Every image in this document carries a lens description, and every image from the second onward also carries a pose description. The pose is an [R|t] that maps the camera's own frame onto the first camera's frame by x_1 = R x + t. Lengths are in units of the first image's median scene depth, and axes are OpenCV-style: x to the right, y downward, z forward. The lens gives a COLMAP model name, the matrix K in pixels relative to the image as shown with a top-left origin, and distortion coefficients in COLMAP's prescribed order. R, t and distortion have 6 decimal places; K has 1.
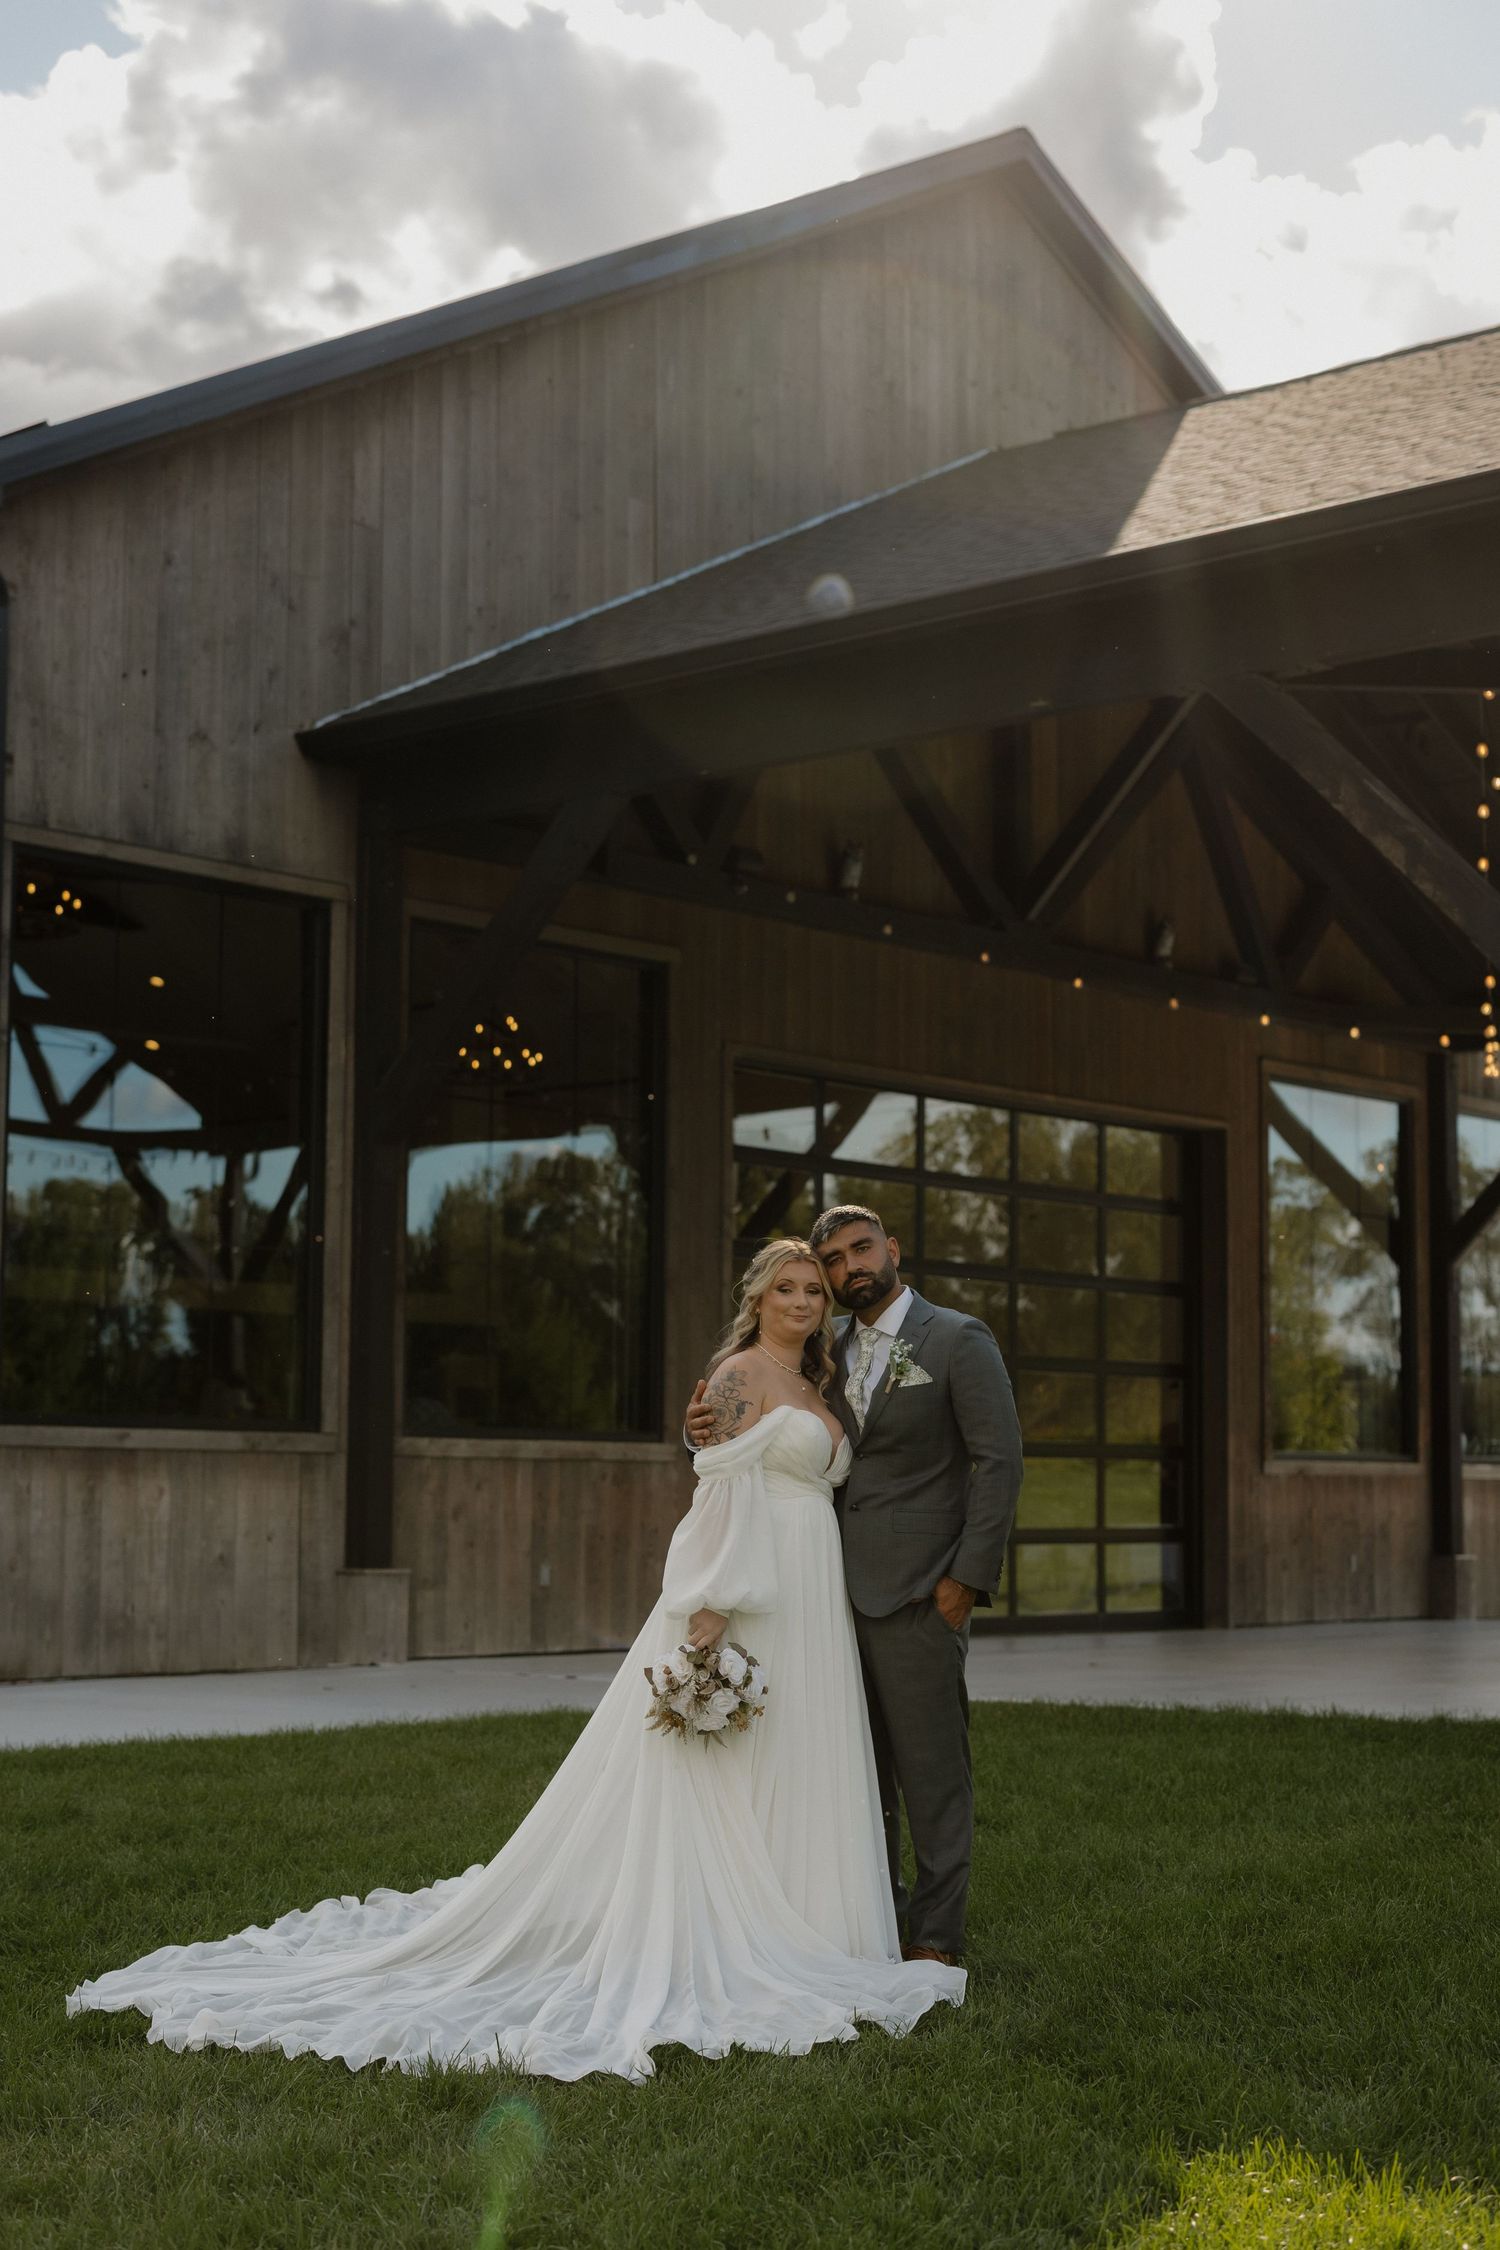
lens RADIAL K [[3136.6, 0, 738.9], [0, 3136.6, 1131.2], [0, 0, 1]] dist [0.002261, 0.000000]
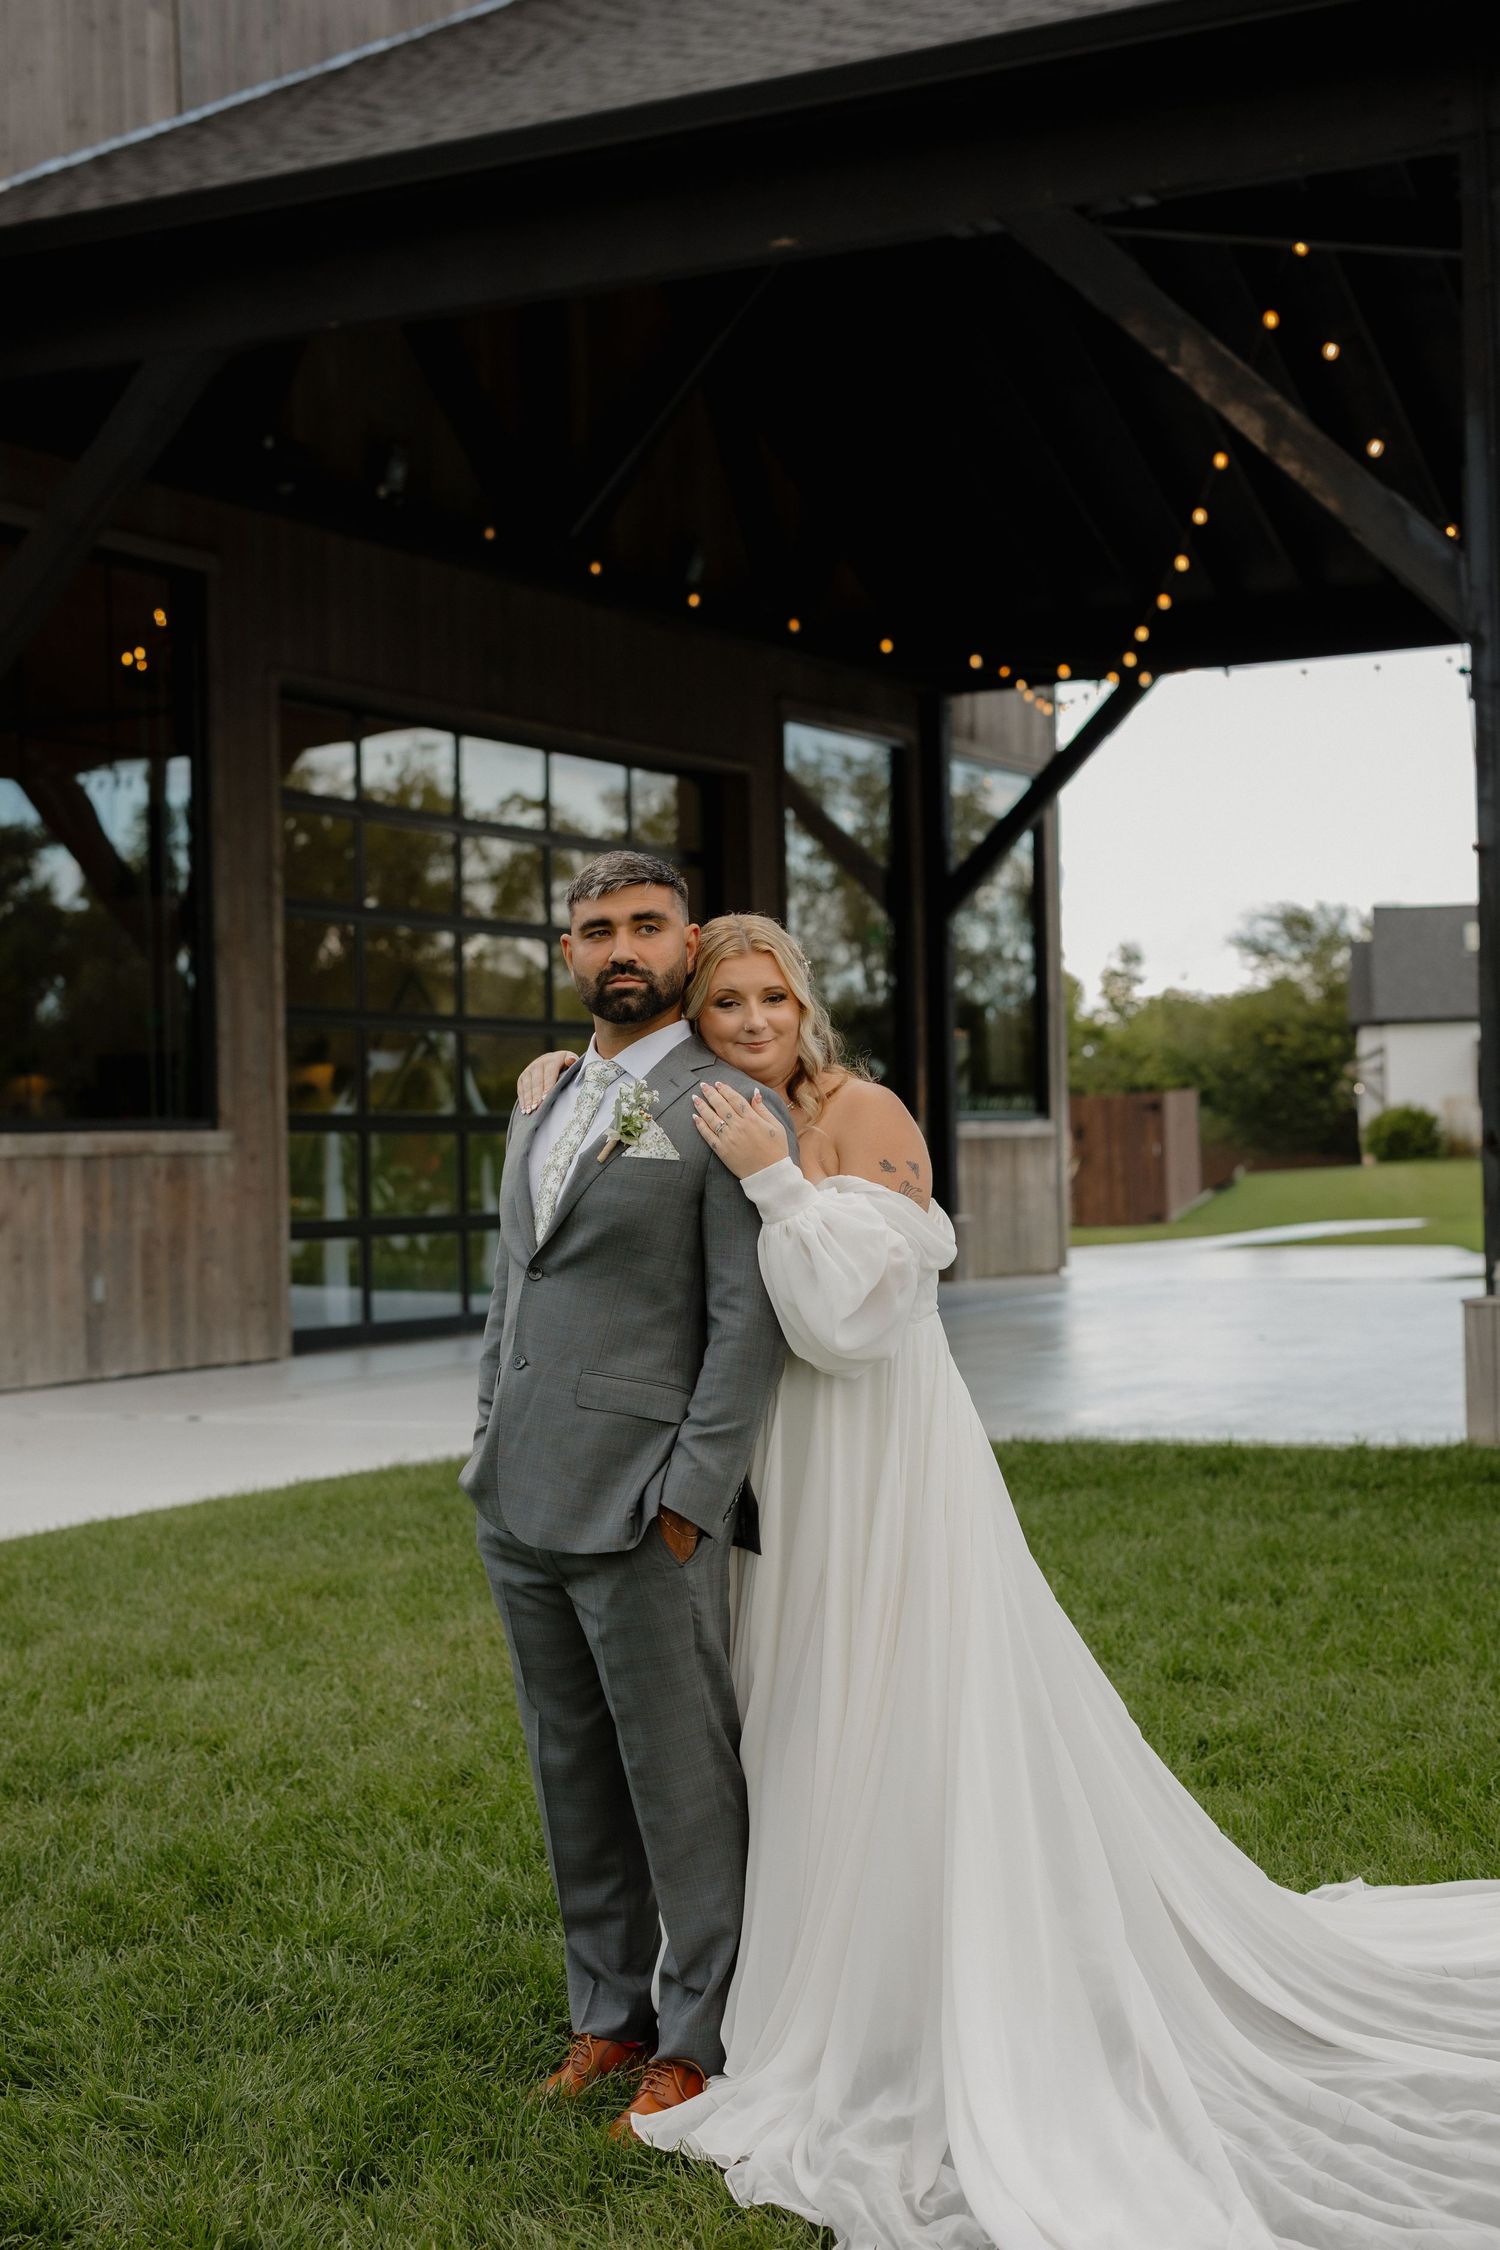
lens RADIAL K [[3136.6, 0, 759.8], [0, 3136.6, 1110.2], [0, 0, 1]] dist [0.002261, 0.000000]
pose [[0.972796, -0.025492, 0.230258, -0.081042], [0.001999, 0.994814, 0.101691, 0.005943], [-0.231656, -0.098464, 0.967802, 0.131420]]
